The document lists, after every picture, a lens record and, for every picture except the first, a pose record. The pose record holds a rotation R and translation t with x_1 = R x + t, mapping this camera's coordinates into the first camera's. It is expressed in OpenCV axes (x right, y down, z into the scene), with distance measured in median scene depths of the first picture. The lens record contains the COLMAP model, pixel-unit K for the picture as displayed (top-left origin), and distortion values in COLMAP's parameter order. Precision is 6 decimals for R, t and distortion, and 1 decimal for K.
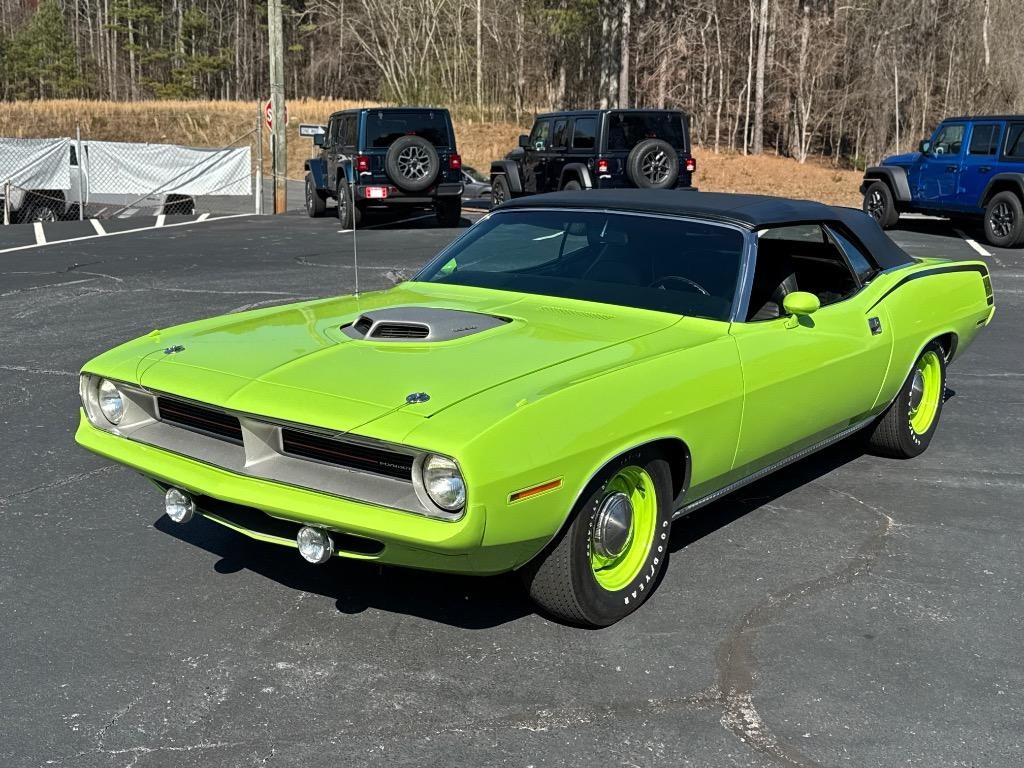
lens RADIAL K [[1415.6, 0, 359.5], [0, 1415.6, 383.0], [0, 0, 1]] dist [0.102812, -0.060578]
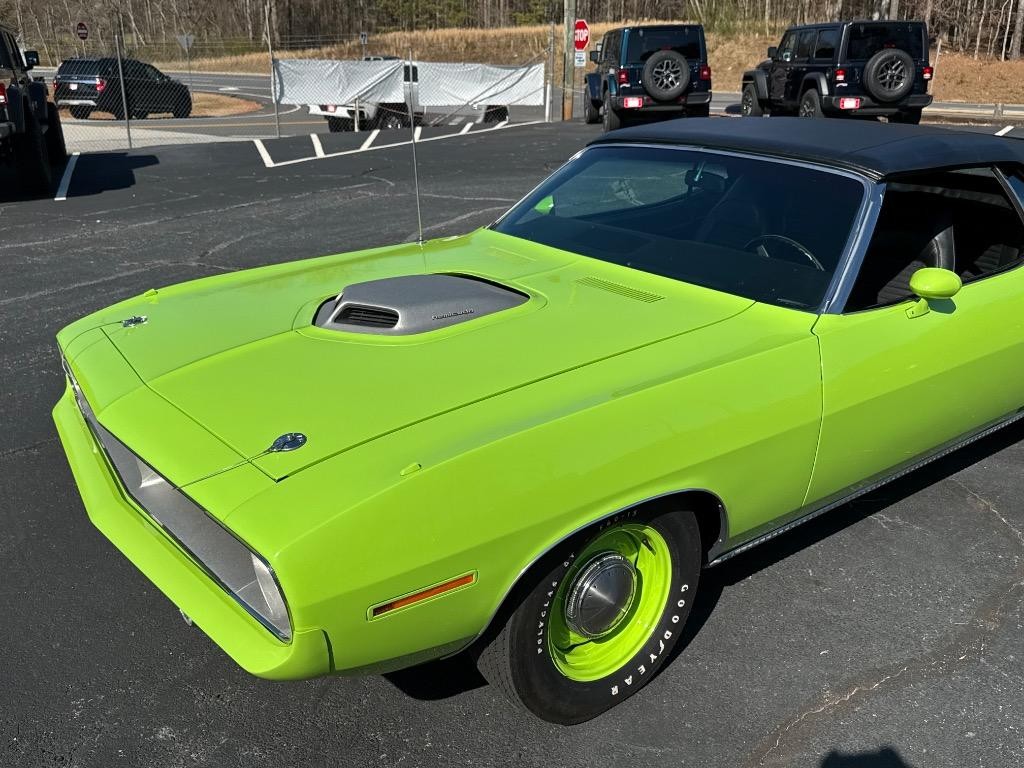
lens RADIAL K [[905.4, 0, 473.5], [0, 905.4, 369.9], [0, 0, 1]] dist [0.077314, -0.144553]
pose [[0.963583, 0.063516, -0.259757, 0.089411], [-0.020274, 0.985938, 0.165877, -0.037481], [0.266640, -0.154570, 0.951321, 0.208546]]
